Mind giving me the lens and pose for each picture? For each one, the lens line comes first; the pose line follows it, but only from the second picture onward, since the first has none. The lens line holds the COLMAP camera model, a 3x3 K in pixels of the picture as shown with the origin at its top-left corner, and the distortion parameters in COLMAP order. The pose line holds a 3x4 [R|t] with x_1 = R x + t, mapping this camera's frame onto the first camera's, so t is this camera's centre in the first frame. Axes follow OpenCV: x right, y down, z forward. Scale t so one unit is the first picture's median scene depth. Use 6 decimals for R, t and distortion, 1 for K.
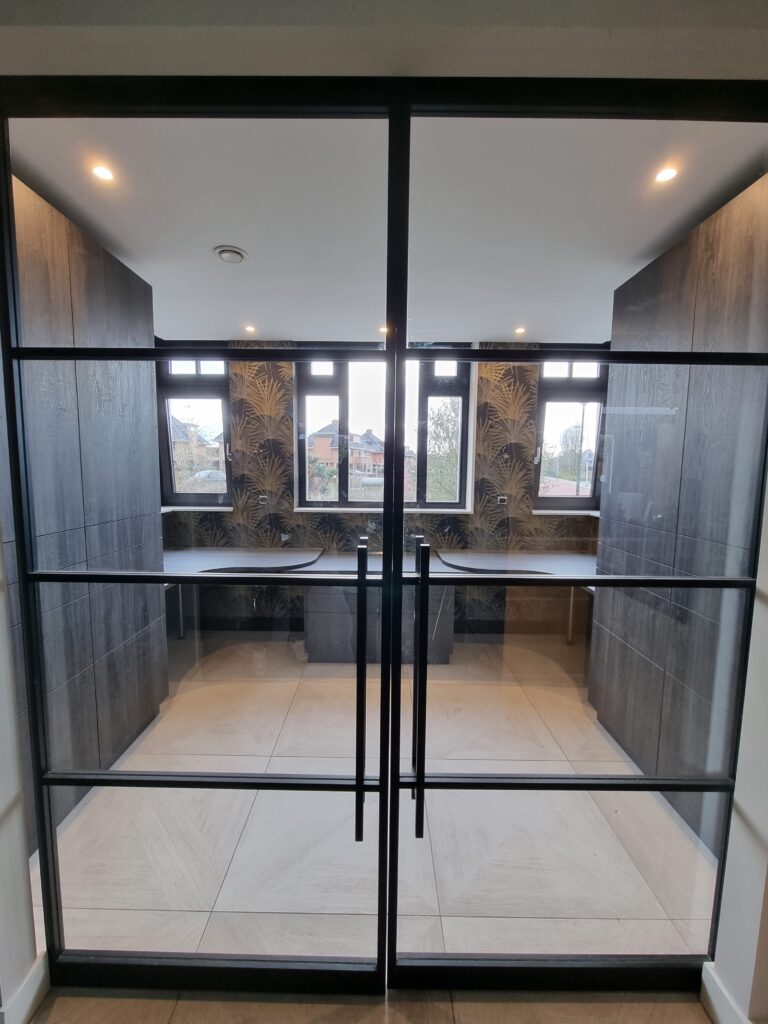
lens RADIAL K [[419.7, 0, 376.8], [0, 419.7, 512.1], [0, 0, 1]] dist [-0.008764, 0.002176]
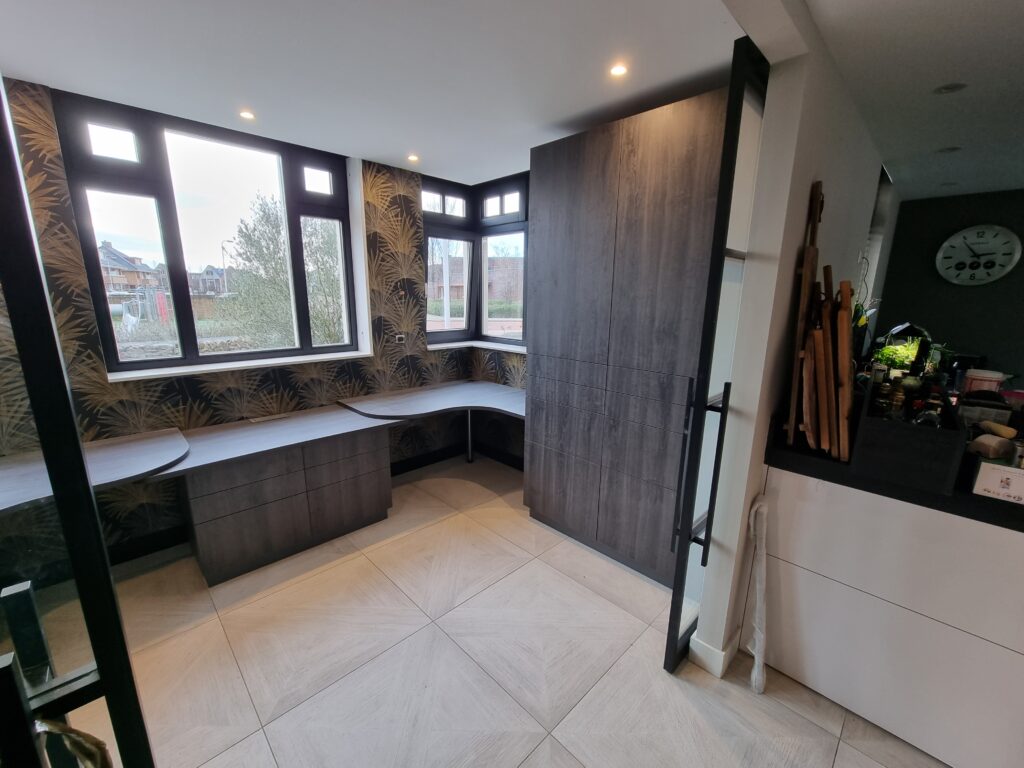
lens RADIAL K [[419.7, 0, 513.0], [0, 419.7, 391.6], [0, 0, 1]] dist [-0.008764, 0.002176]
pose [[0.704252, -0.161809, 0.691265, -0.267735], [0.065899, 0.984376, 0.163282, -0.063559], [-0.706885, -0.069438, 0.703912, 0.165685]]
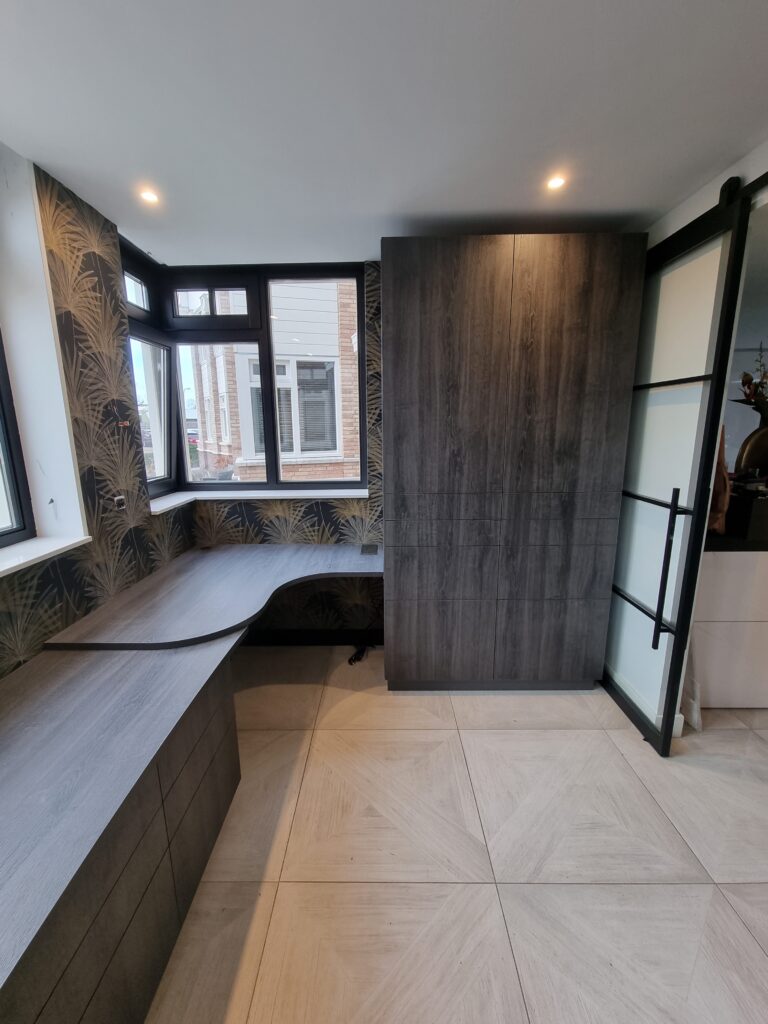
lens RADIAL K [[419.7, 0, 374.8], [0, 419.7, 513.0], [0, 0, 1]] dist [-0.008764, 0.002176]
pose [[0.002998, -0.211858, 0.977296, -0.328924], [0.112362, 0.971183, 0.210188, -0.122670], [-0.993663, 0.109180, 0.026717, 0.839514]]
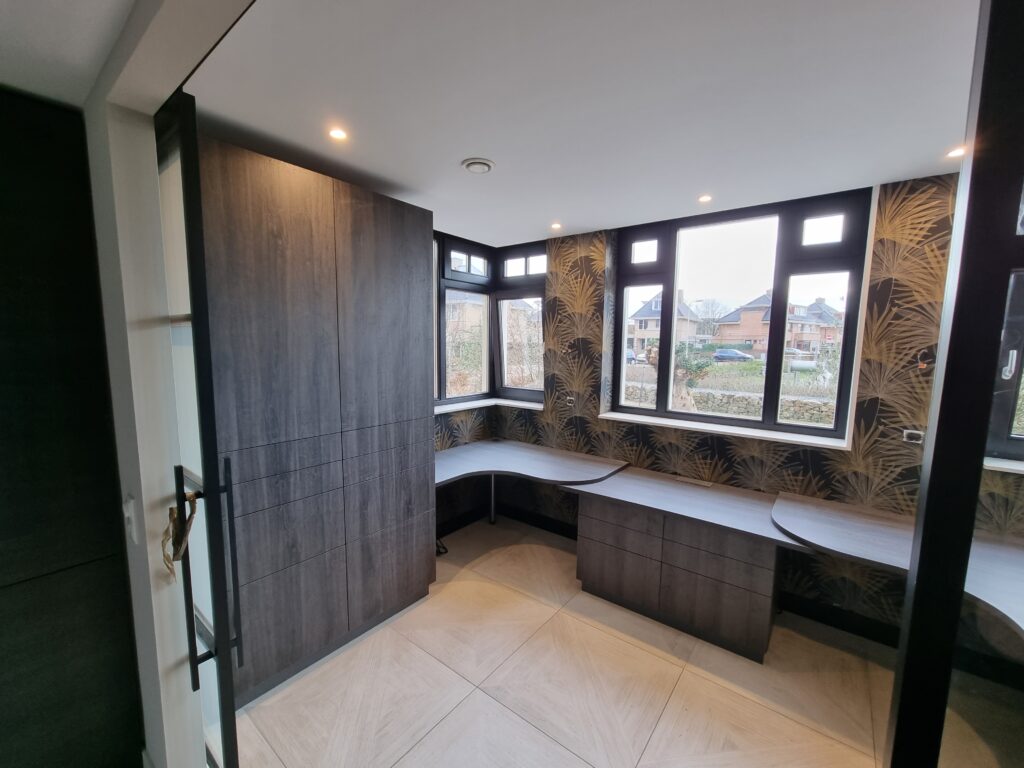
lens RADIAL K [[419.7, 0, 511.1], [0, 419.7, 390.8], [0, 0, 1]] dist [-0.008764, 0.002176]
pose [[0.793995, 0.071333, -0.603724, 0.255076], [-0.067477, 0.997297, 0.029093, -0.093983], [0.604167, 0.017638, 0.796662, 0.207435]]
